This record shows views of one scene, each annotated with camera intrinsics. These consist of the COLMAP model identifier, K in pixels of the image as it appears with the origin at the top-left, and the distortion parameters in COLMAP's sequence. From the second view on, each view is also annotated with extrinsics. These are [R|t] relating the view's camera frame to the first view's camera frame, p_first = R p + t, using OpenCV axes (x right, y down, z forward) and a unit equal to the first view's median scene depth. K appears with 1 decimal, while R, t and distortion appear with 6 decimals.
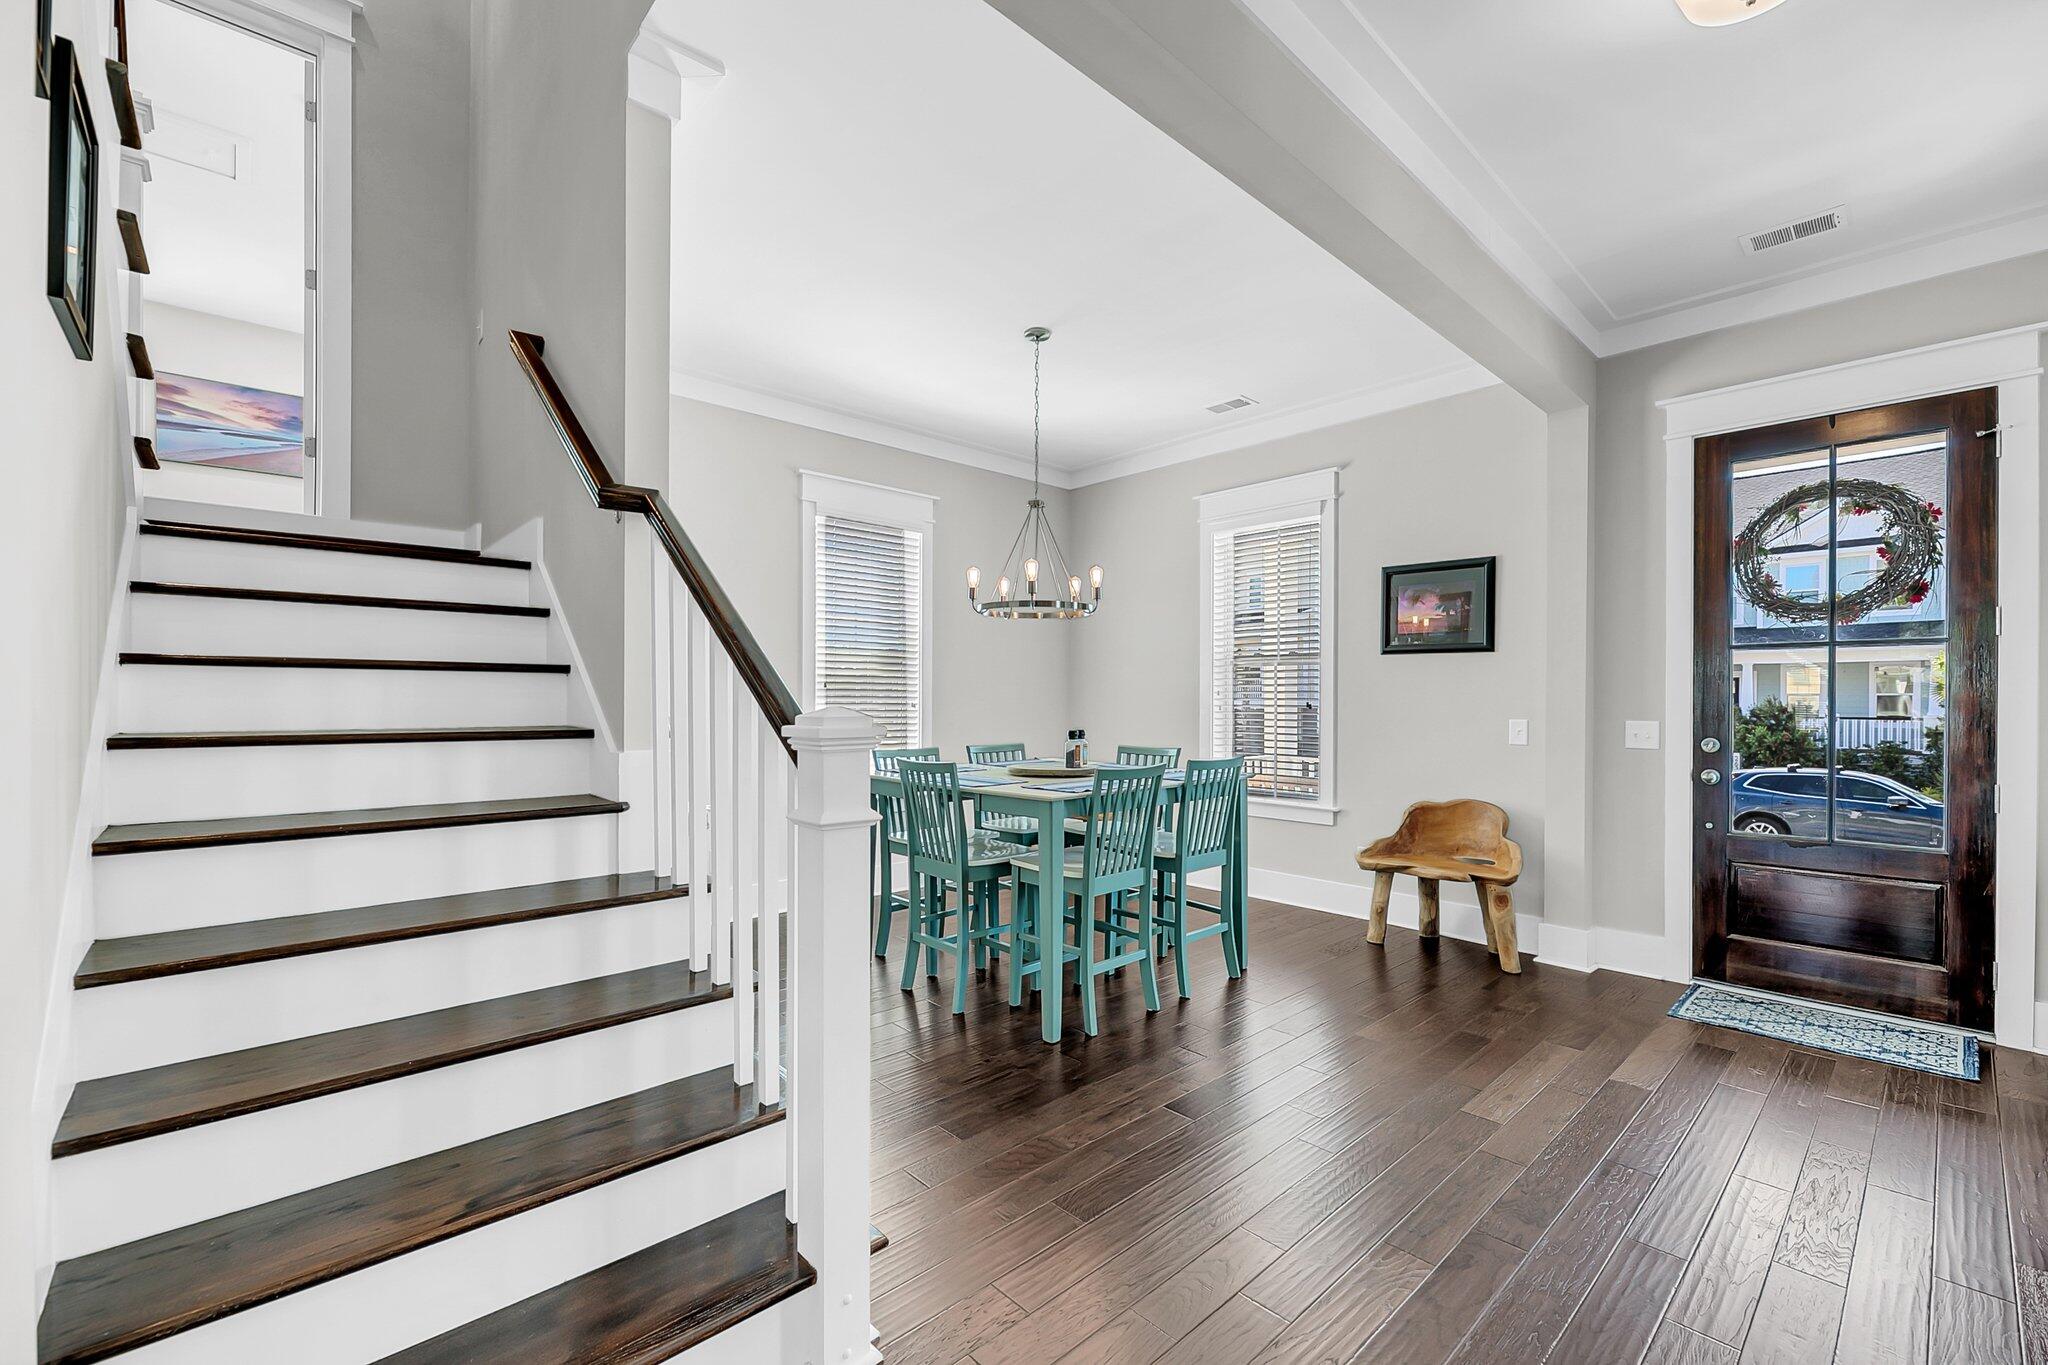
lens RADIAL K [[857.0, 0, 1031.3], [0, 857.0, 708.8], [0, 0, 1]] dist [-0.001191, -0.000522]
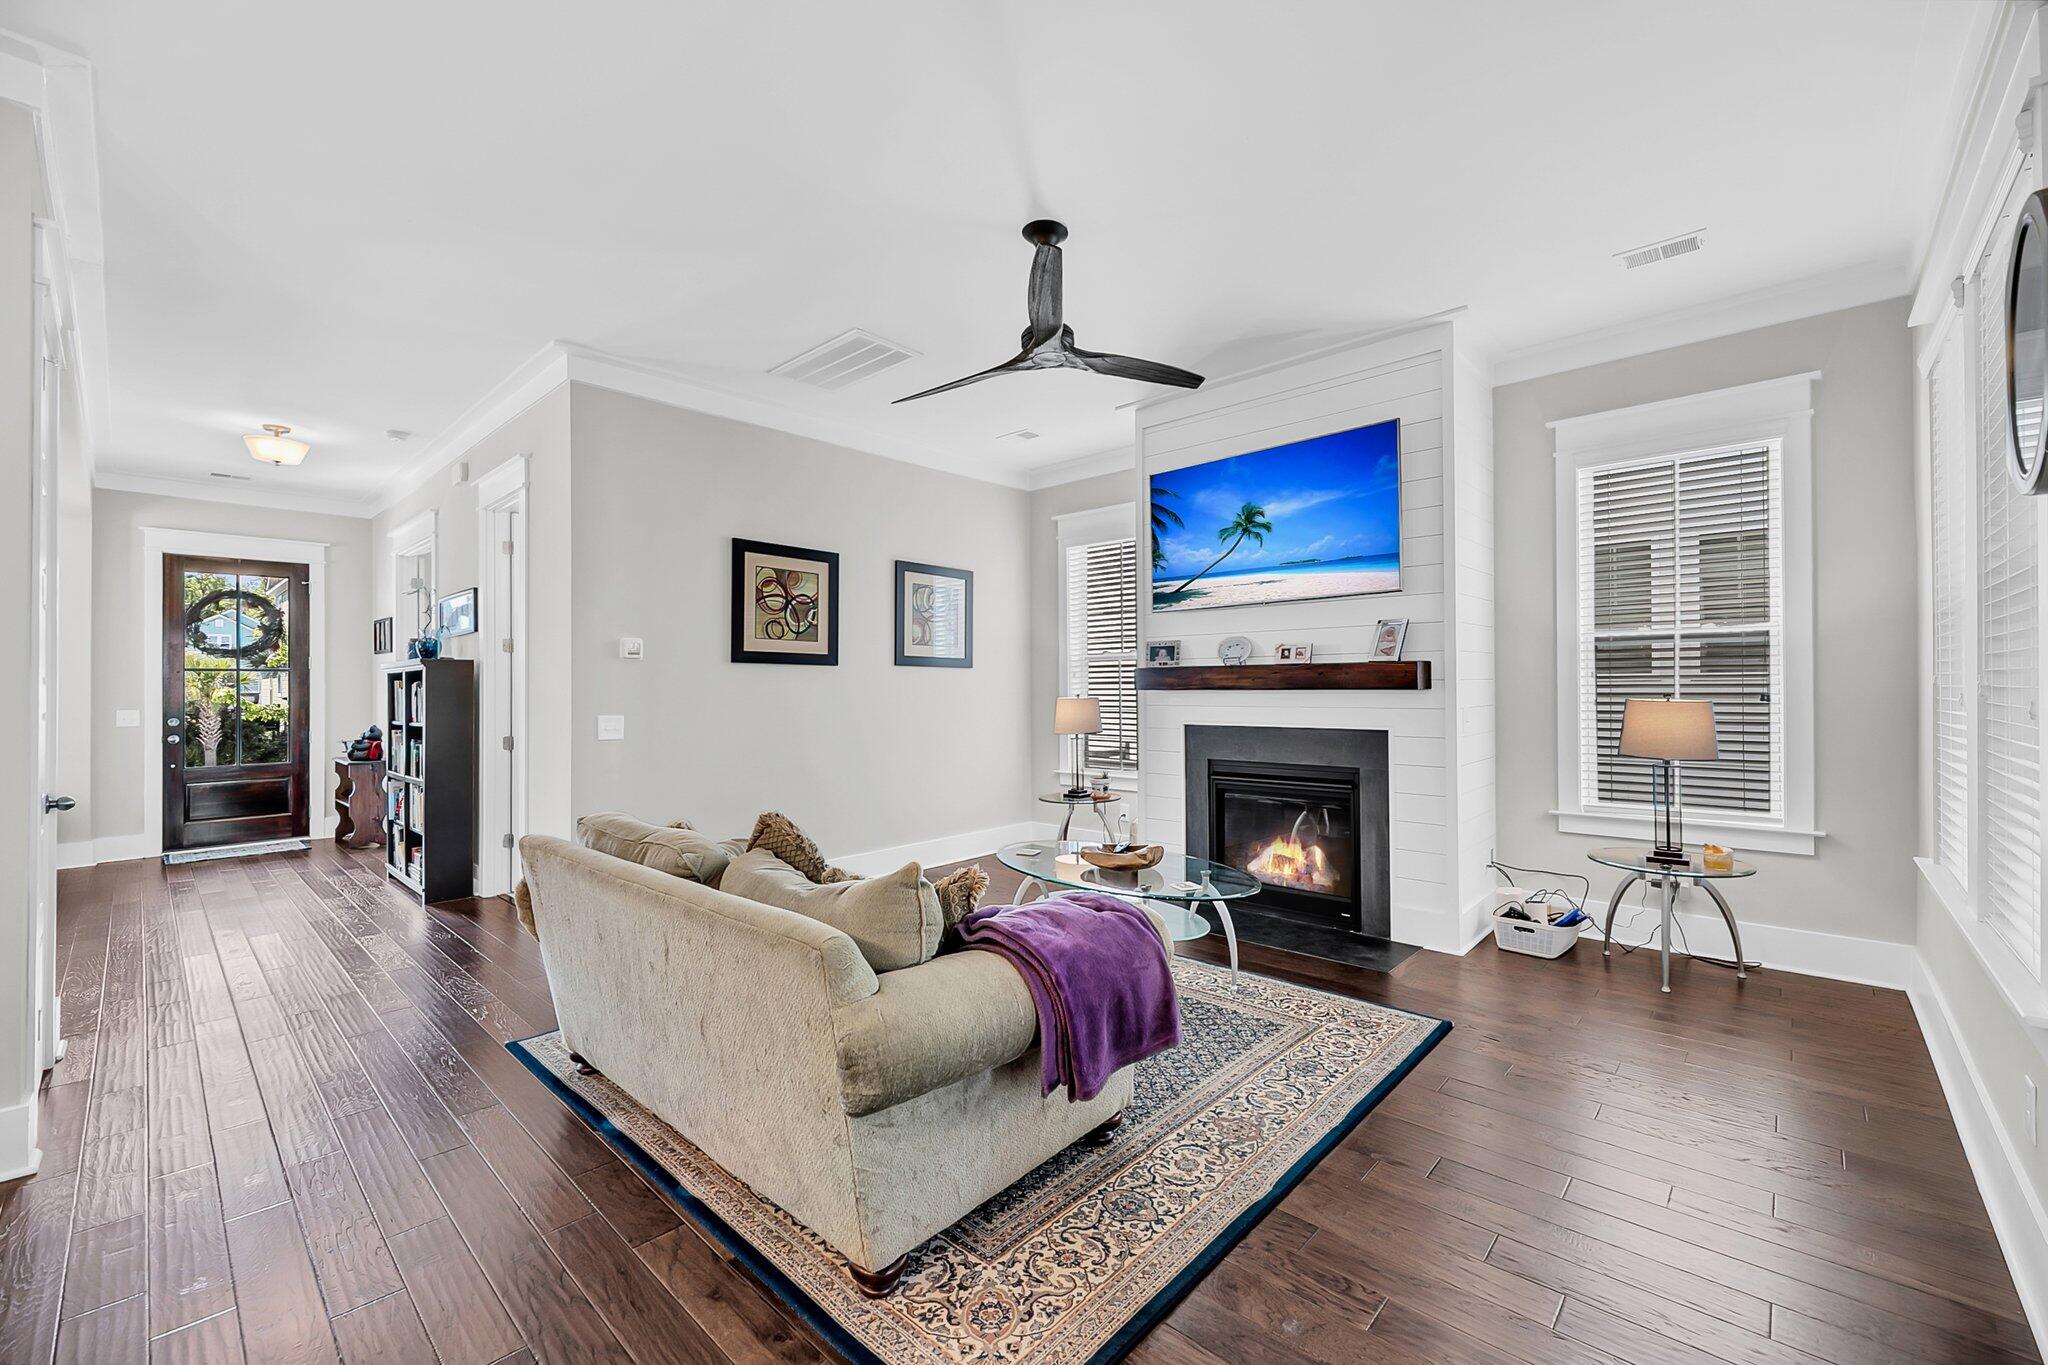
lens RADIAL K [[828.8, 0, 1018.5], [0, 828.8, 685.4], [0, 0, 1]] dist [-0.002054, -0.000716]
pose [[-0.069034, 0.006477, 0.997593, -1.168853], [0.009584, 0.999937, -0.005829, -0.009608], [-0.997568, 0.009159, -0.069092, -0.728414]]
